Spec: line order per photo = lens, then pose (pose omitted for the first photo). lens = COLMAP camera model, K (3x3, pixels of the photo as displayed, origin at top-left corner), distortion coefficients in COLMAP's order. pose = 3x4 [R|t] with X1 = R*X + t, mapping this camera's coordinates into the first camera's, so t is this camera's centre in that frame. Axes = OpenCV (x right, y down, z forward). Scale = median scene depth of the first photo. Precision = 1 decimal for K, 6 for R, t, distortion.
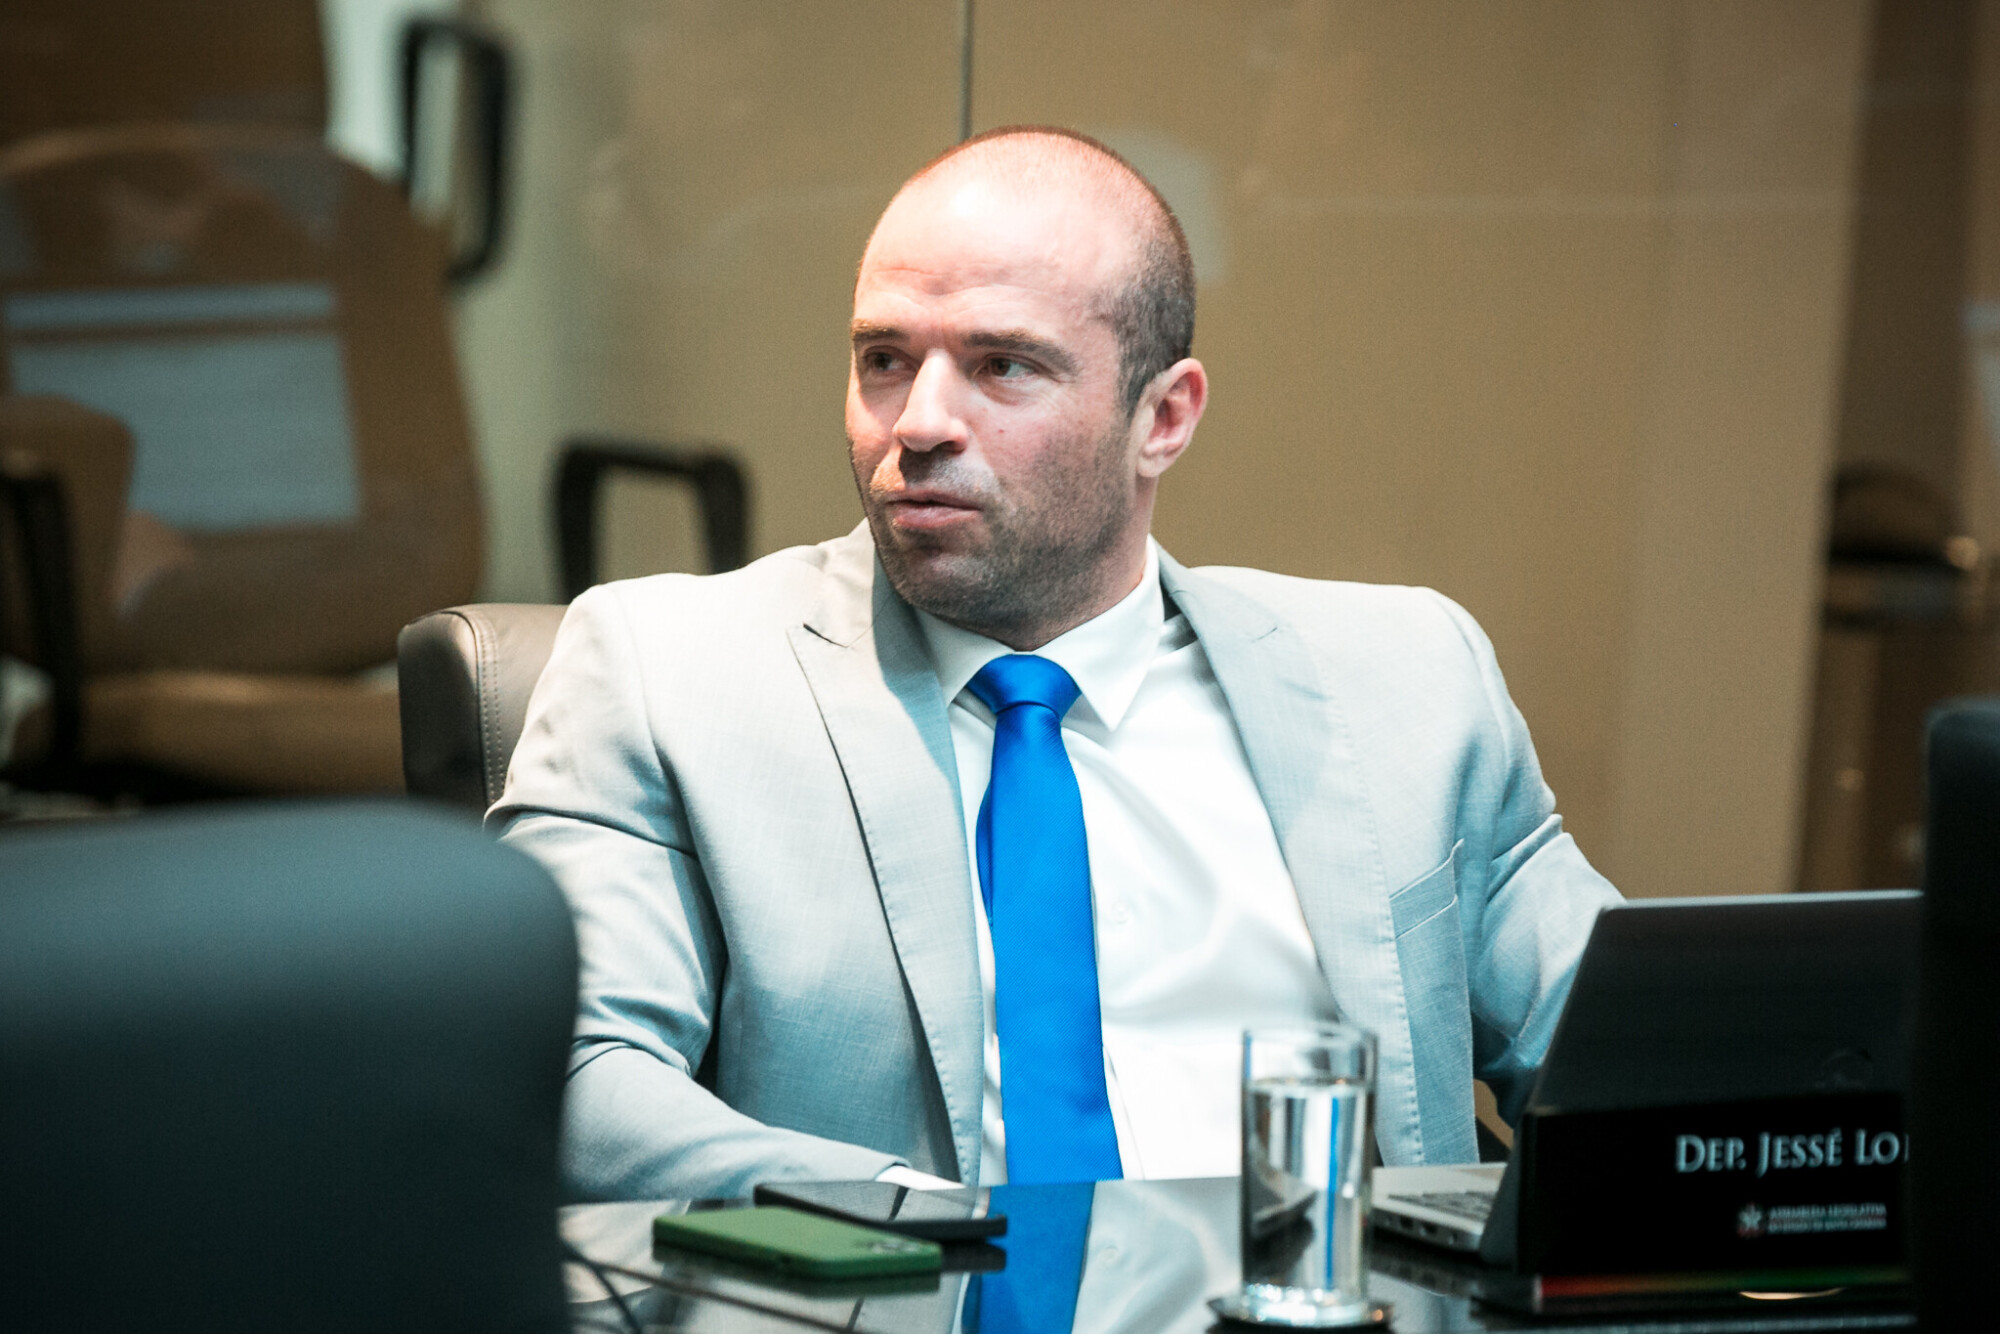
lens RADIAL K [[11665.8, 0, 1000.9], [0, 11665.8, 672.1], [0, 0, 1]] dist [0.401197, 0.000000]
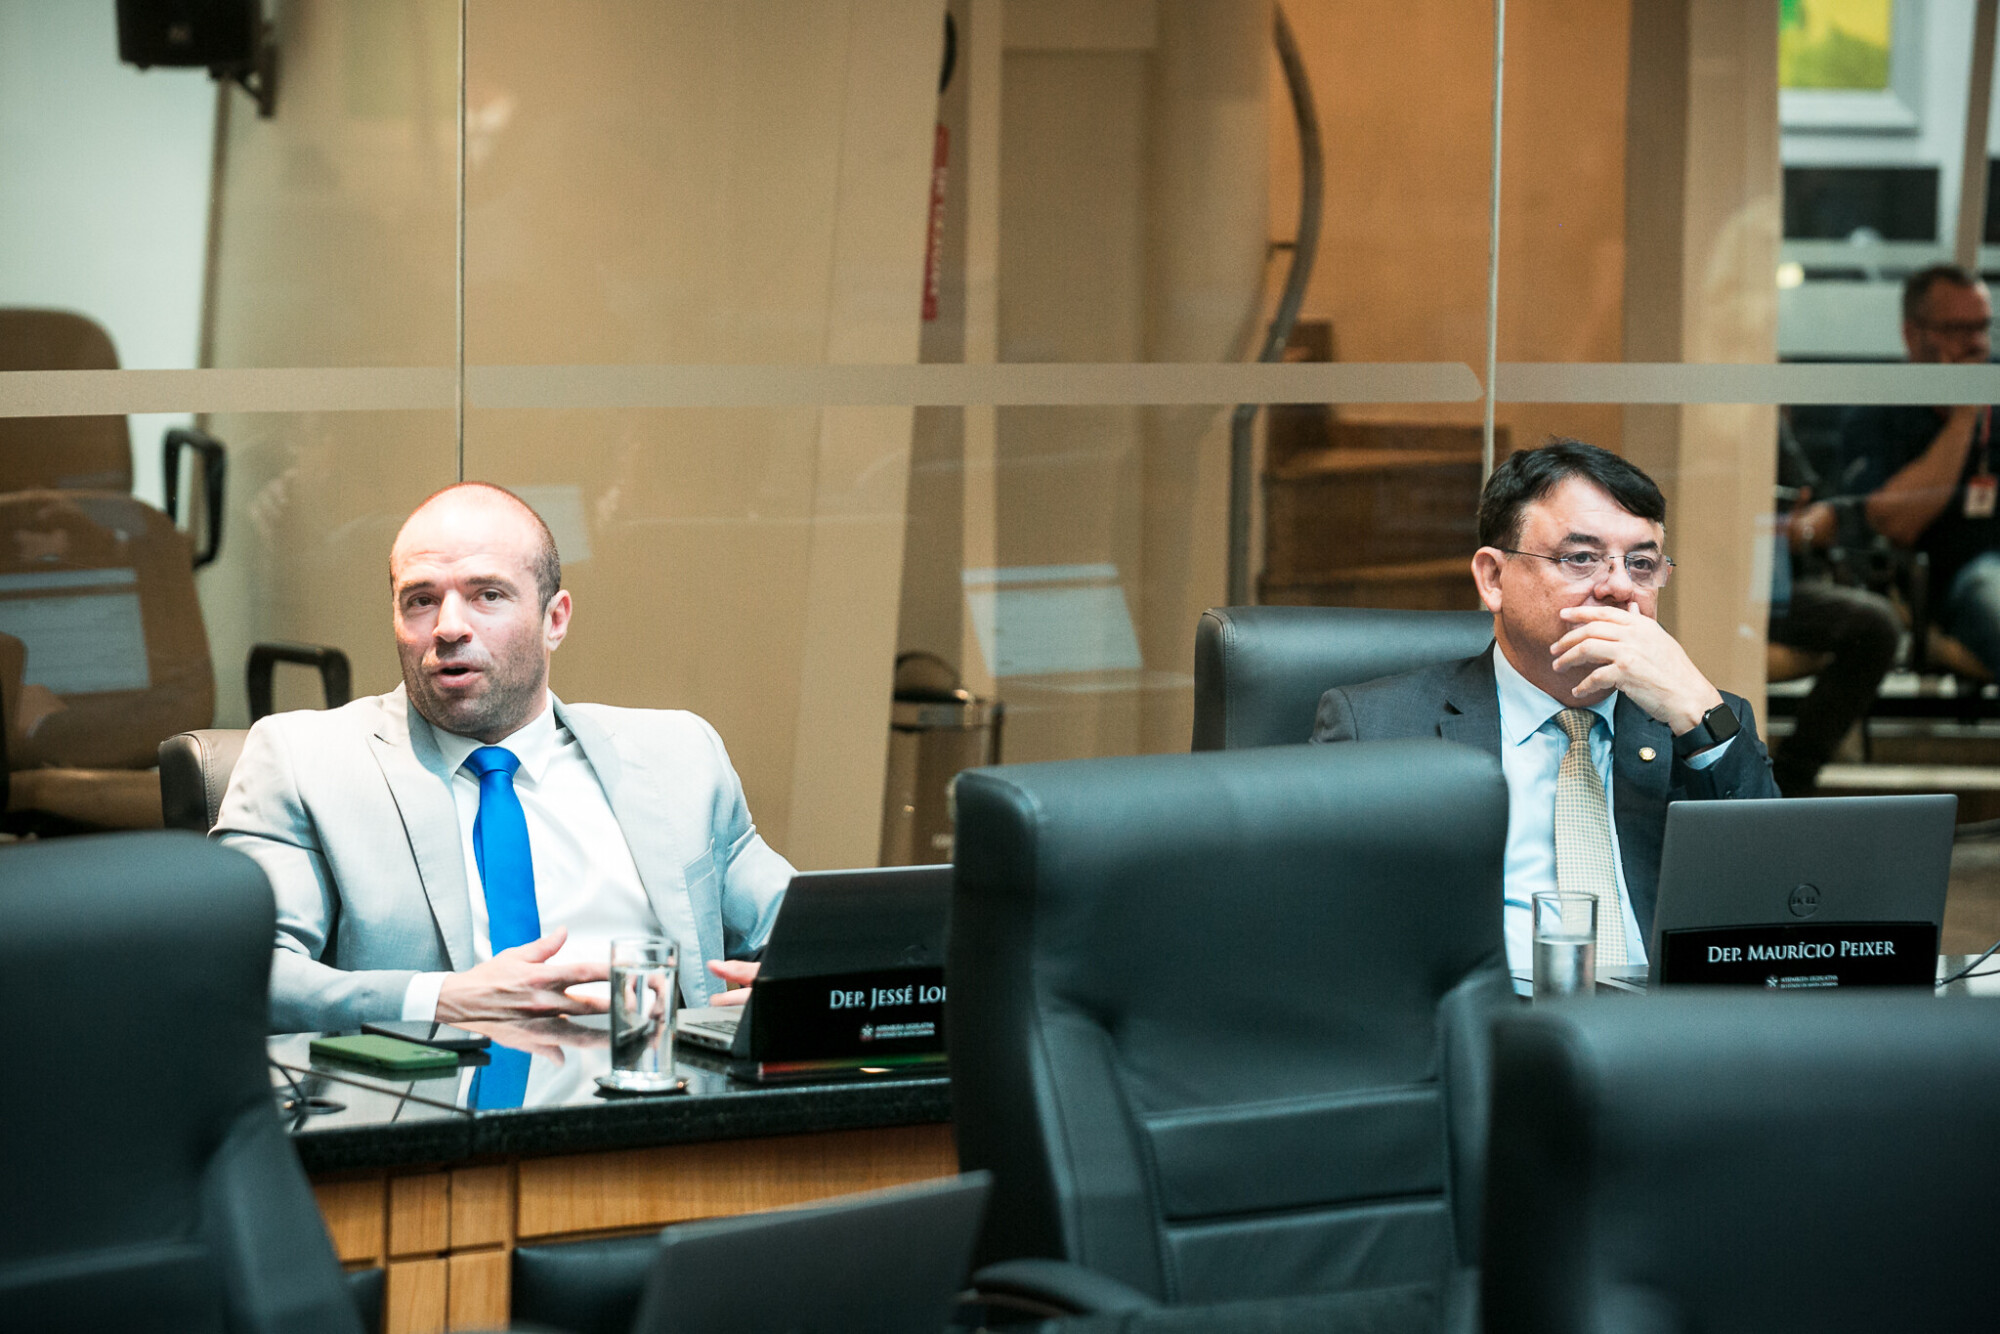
lens RADIAL K [[7010.0, 0, 998.8], [0, 7010.0, 660.5], [0, 0, 1]] dist [0.069693, 0.000000]
pose [[0.997981, -0.007497, 0.063068, 0.012722], [0.008151, 0.999916, -0.010107, -0.003436], [-0.062986, 0.010600, 0.997958, -0.177527]]
